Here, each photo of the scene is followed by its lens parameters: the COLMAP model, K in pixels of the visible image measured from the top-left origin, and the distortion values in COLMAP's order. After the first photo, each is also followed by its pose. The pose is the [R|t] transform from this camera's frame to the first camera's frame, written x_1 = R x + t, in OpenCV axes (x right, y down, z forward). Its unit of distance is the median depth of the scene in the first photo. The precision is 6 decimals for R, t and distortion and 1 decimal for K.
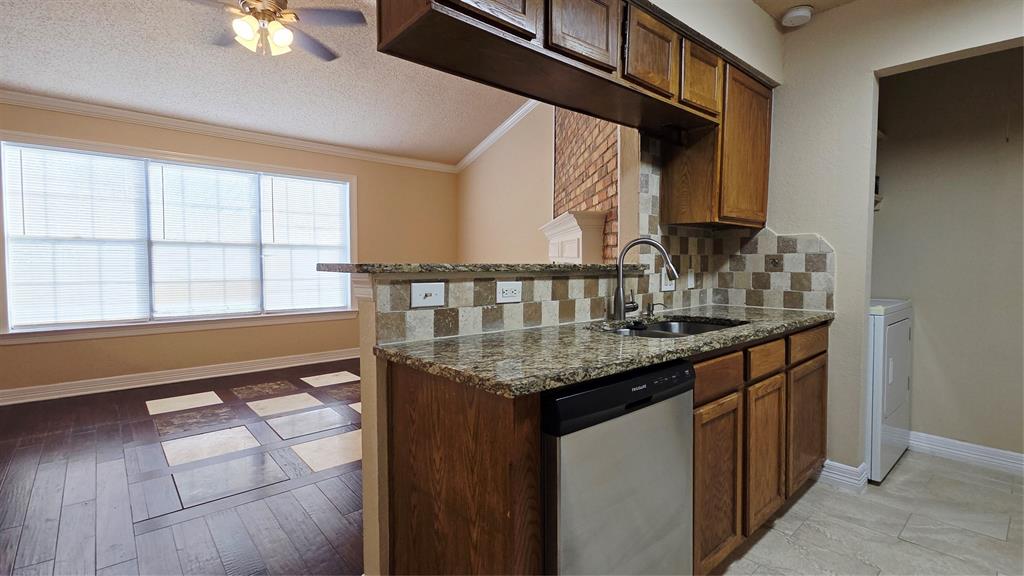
lens RADIAL K [[472.5, 0, 513.3], [0, 472.5, 281.5], [0, 0, 1]] dist [0.006288, -0.001066]
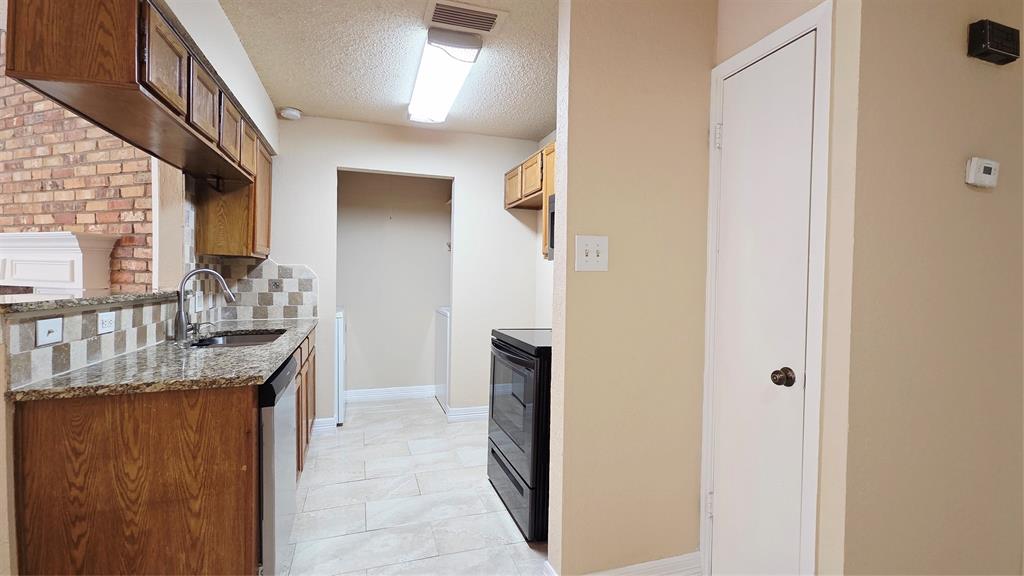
lens RADIAL K [[472.5, 0, 514.0], [0, 472.5, 285.6], [0, 0, 1]] dist [0.006288, -0.001066]
pose [[0.399900, -0.016721, 0.916406, -0.492555], [0.031082, 0.999506, 0.004673, -0.029086], [-0.916032, 0.026615, 0.400222, -0.187261]]
